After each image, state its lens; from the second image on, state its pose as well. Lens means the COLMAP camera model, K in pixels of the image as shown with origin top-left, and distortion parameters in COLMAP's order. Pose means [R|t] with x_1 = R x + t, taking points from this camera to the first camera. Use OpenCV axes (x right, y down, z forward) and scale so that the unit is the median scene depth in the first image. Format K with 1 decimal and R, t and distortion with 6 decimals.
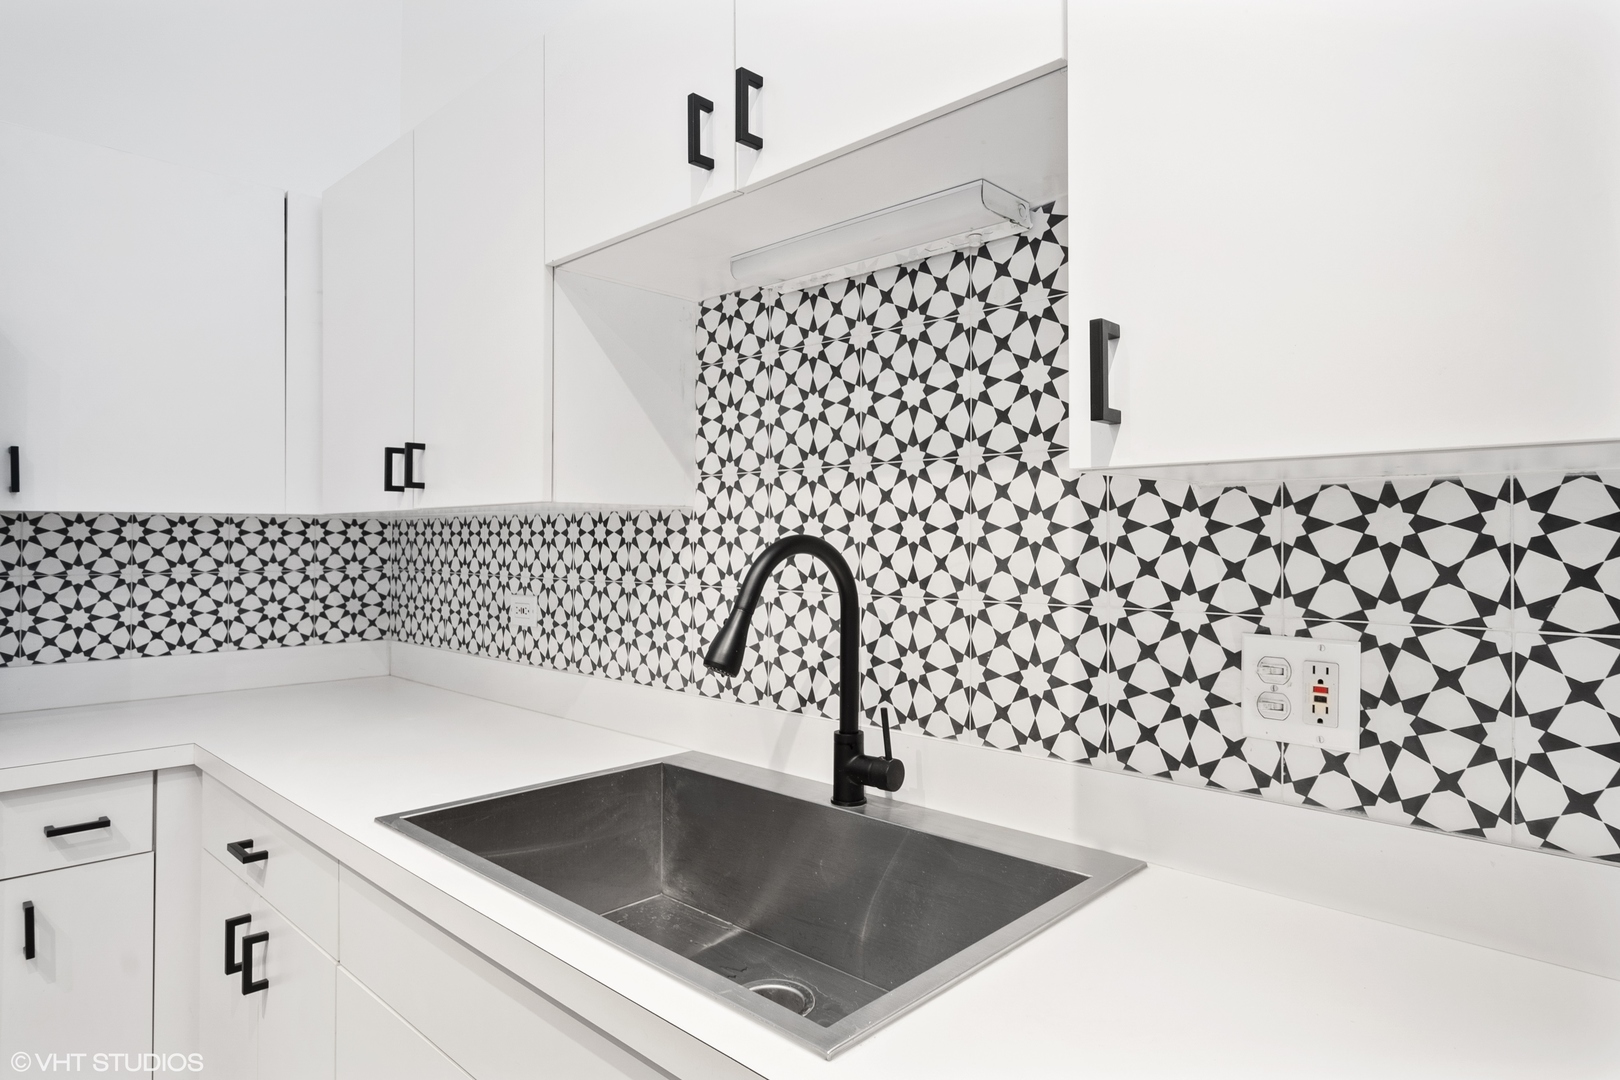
lens RADIAL K [[904.6, 0, 810.7], [0, 904.6, 535.9], [0, 0, 1]] dist [-0.005446, -0.000046]
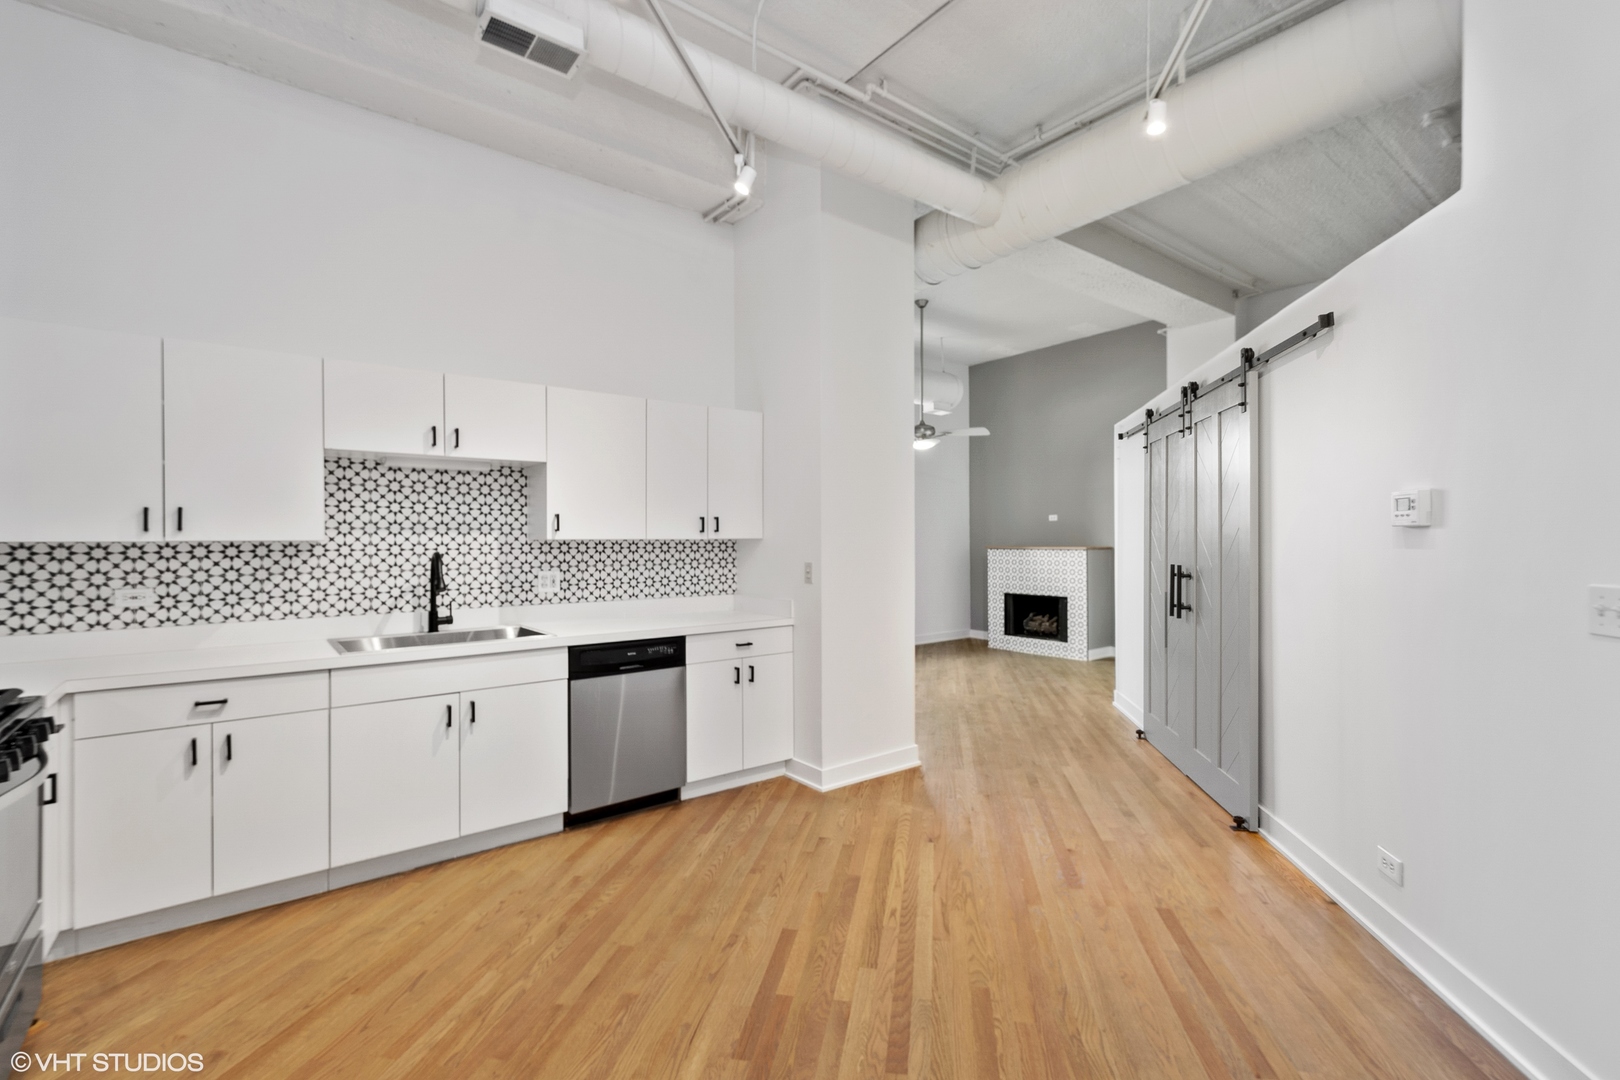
lens RADIAL K [[708.7, 0, 819.1], [0, 708.7, 536.0], [0, 0, 1]] dist [0.007444, -0.001727]
pose [[0.134362, 0.002341, 0.990929, -2.456509], [-0.003566, 0.999992, -0.001879, -0.060568], [-0.990926, -0.003281, 0.134370, -0.784033]]
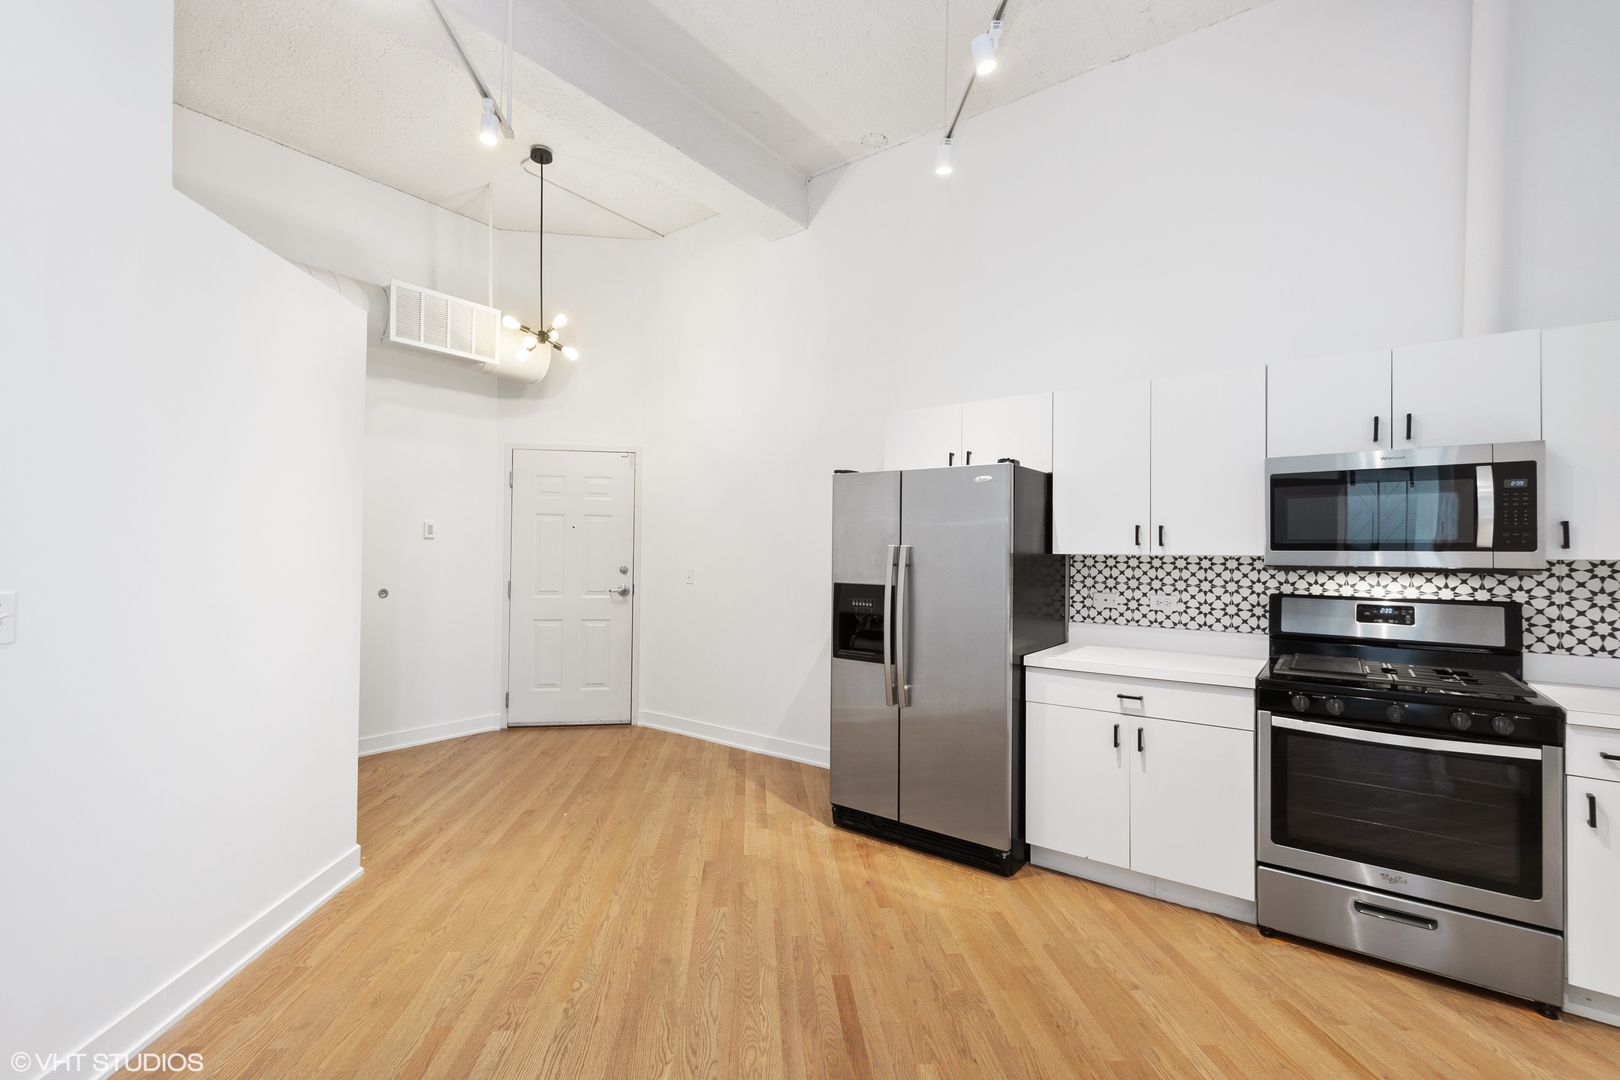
lens RADIAL K [[708.7, 0, 808.6], [0, 708.7, 544.8], [0, 0, 1]] dist [0.007444, -0.001727]
pose [[0.121263, -0.007975, -0.992588, 0.341233], [-0.008844, 0.999919, -0.009114, -0.039904], [0.992581, 0.009884, 0.121182, -0.758651]]
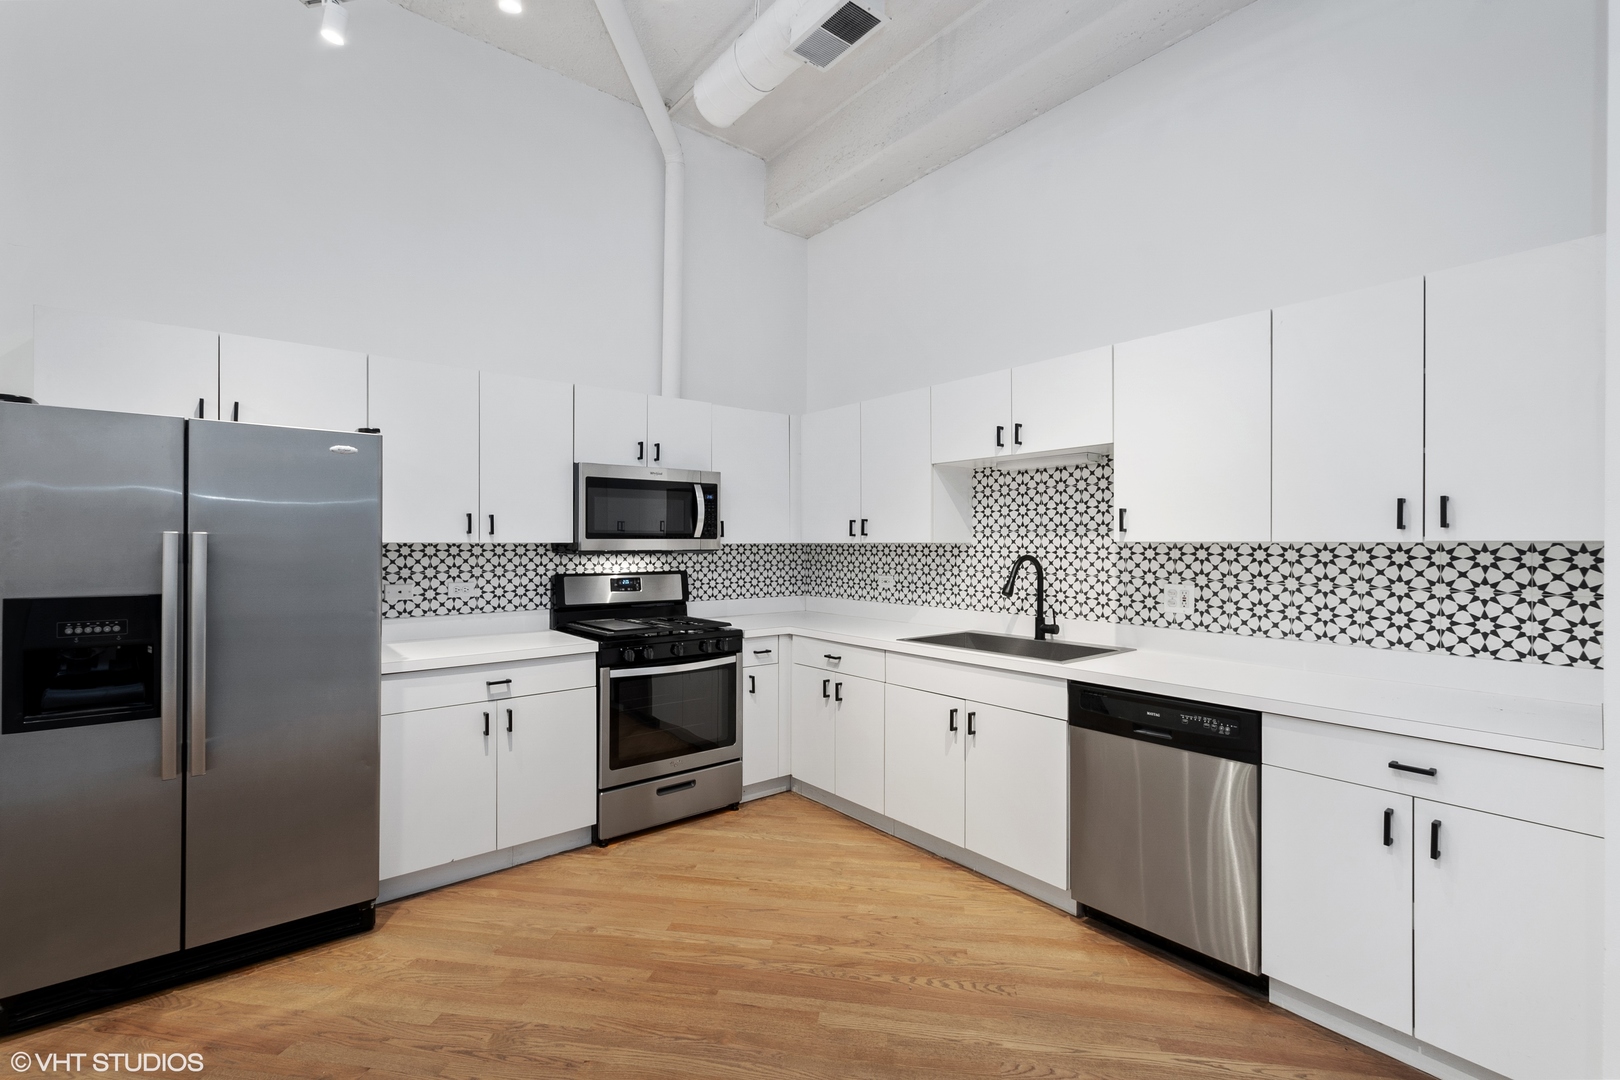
lens RADIAL K [[708.7, 0, 810.6], [0, 708.7, 540.5], [0, 0, 1]] dist [0.007444, -0.001727]
pose [[0.992606, 0.002554, -0.121358, -0.473330], [-0.002813, 0.999994, -0.001963, -0.044905], [0.121352, 0.002290, 0.992607, -1.621076]]
